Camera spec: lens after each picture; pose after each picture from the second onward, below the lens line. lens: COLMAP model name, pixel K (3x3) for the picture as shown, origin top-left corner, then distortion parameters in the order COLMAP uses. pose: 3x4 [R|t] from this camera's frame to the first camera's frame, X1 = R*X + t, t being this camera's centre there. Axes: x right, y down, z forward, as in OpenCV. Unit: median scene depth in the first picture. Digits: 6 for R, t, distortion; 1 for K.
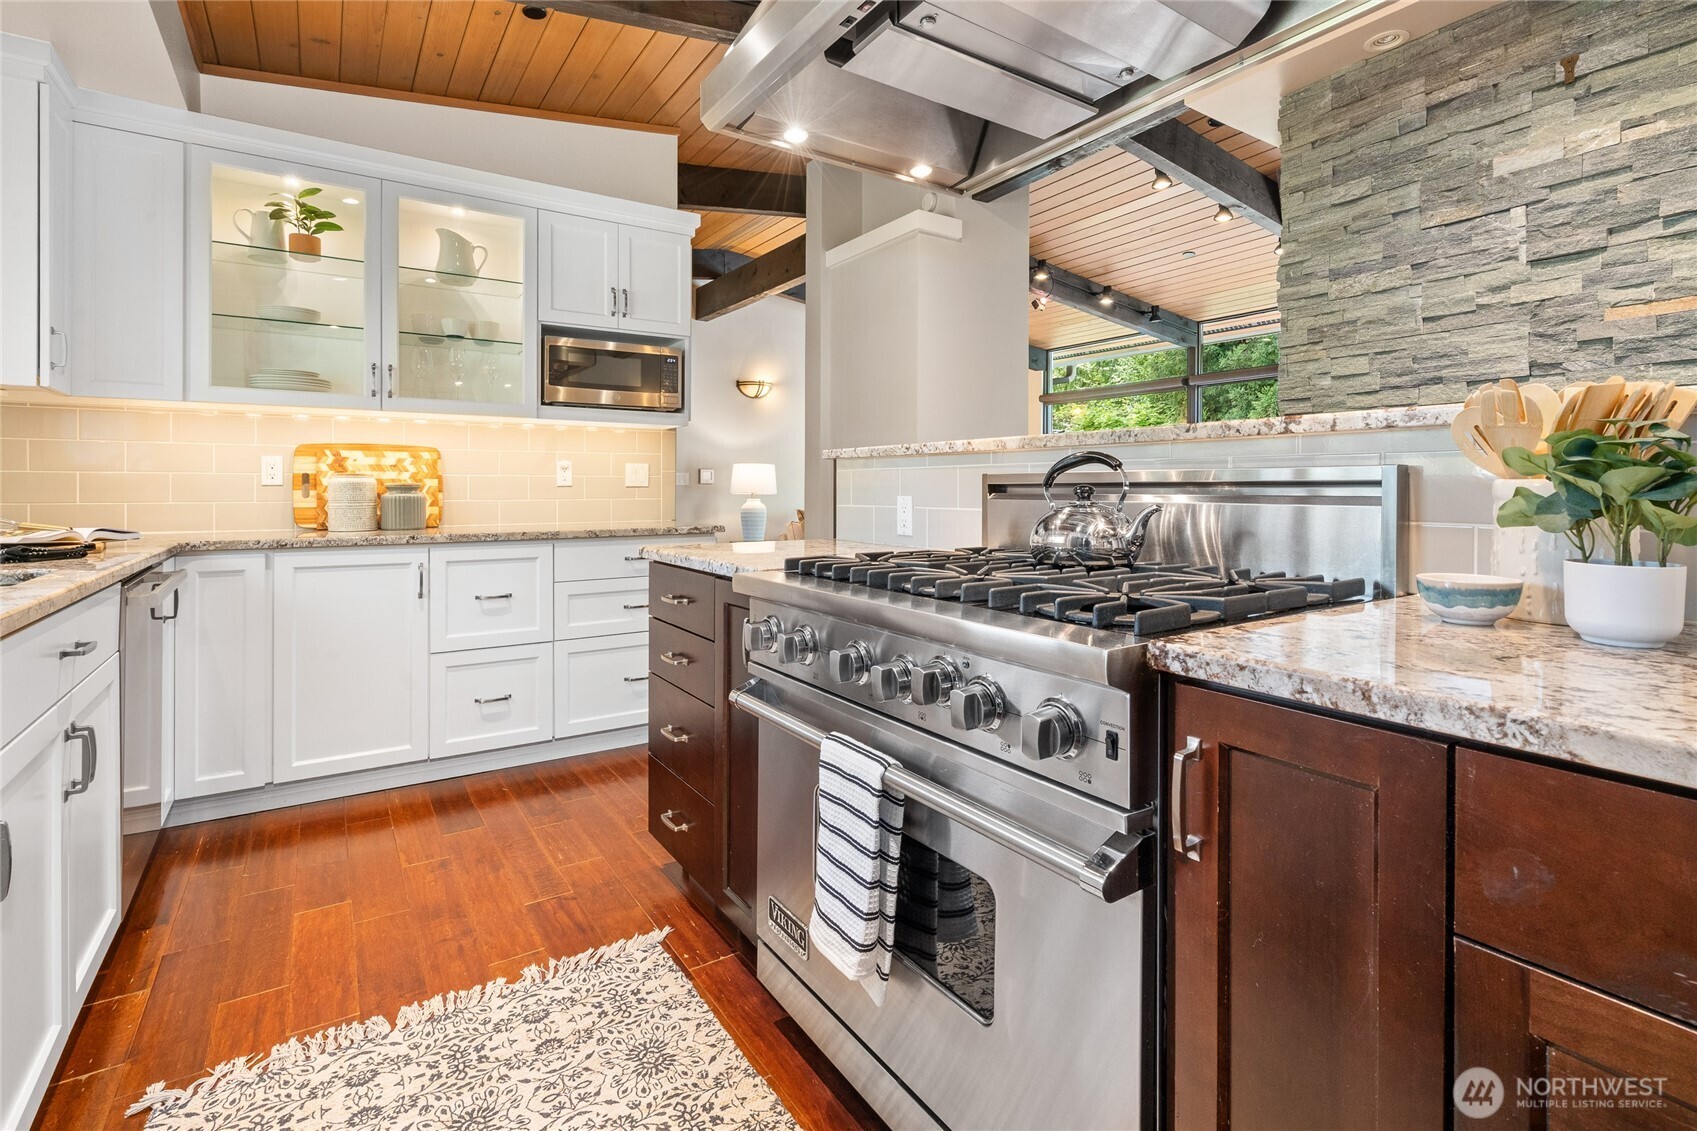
lens RADIAL K [[794.6, 0, 849.6], [0, 794.6, 488.4], [0, 0, 1]] dist [-0.000847, 0.000004]
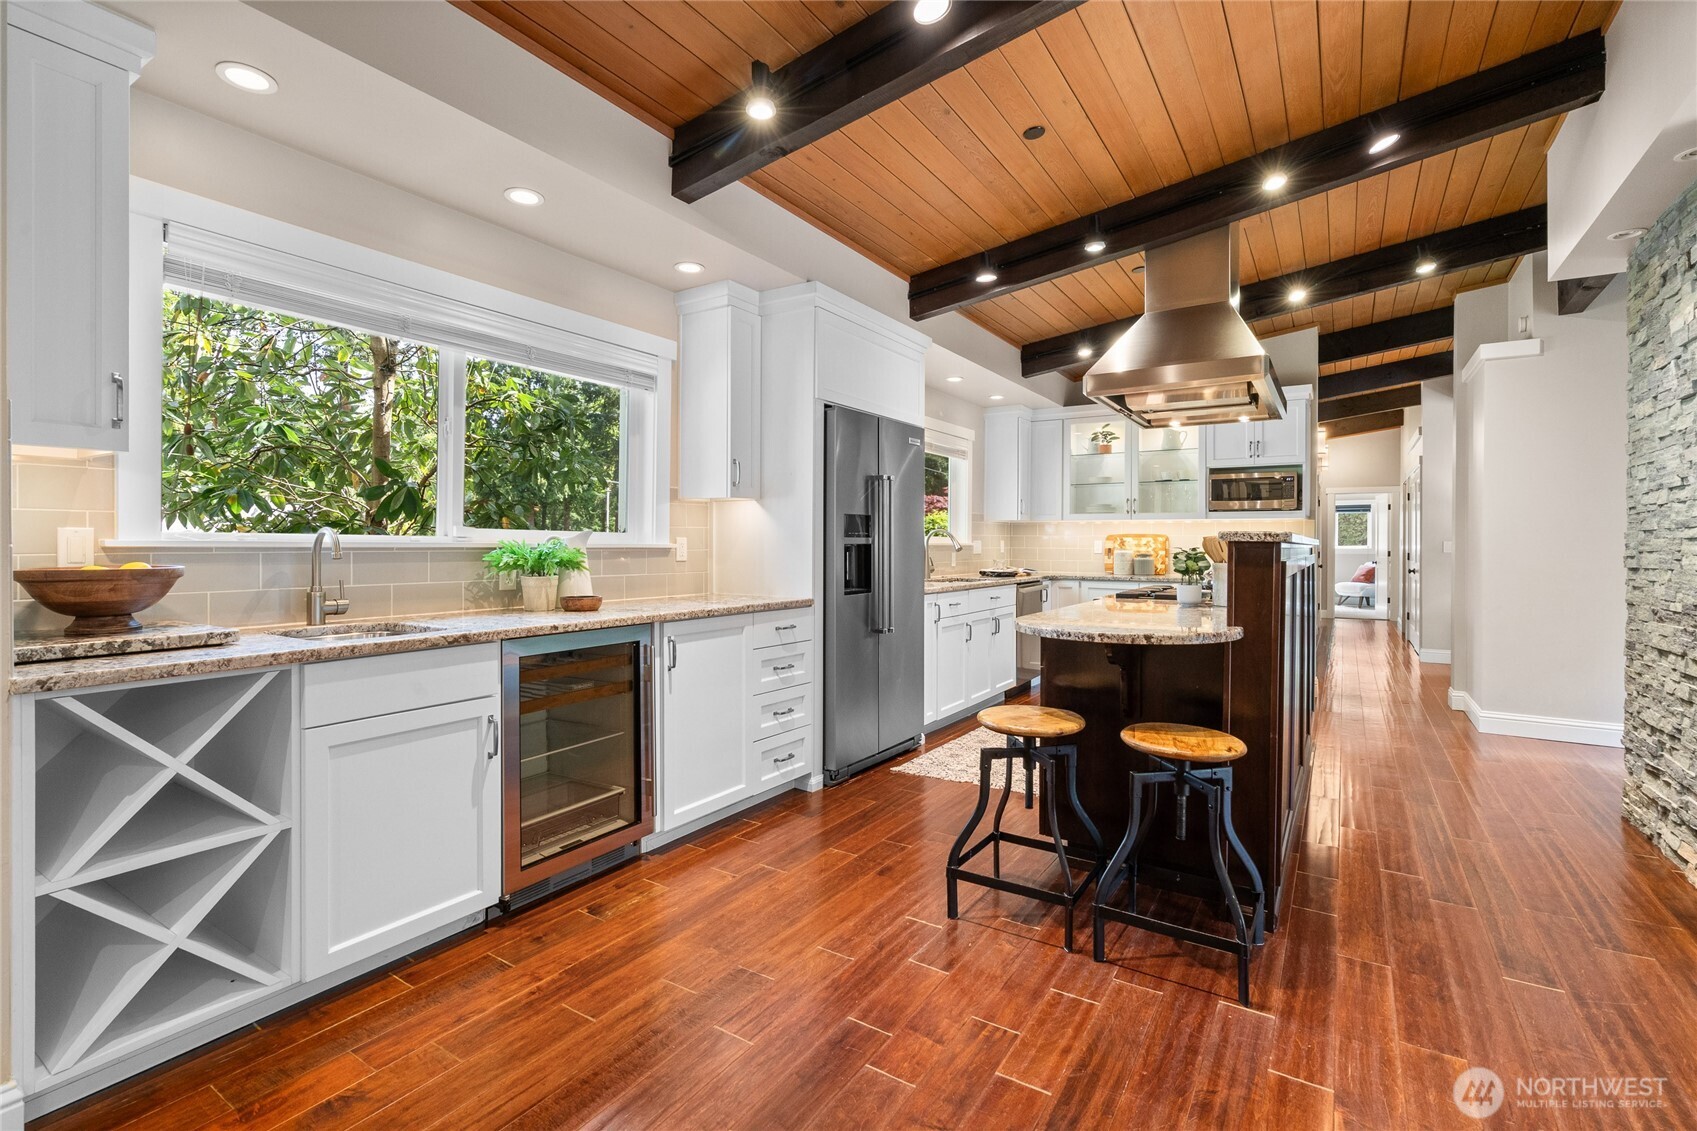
lens RADIAL K [[774.0, 0, 847.2], [0, 774.0, 547.7], [0, 0, 1]] dist [-0.002231, 0.000474]
pose [[0.401010, 0.004602, -0.916062, 1.042401], [-0.004510, 0.999985, 0.003050, -0.024406], [0.916063, 0.002909, 0.401025, -0.564028]]
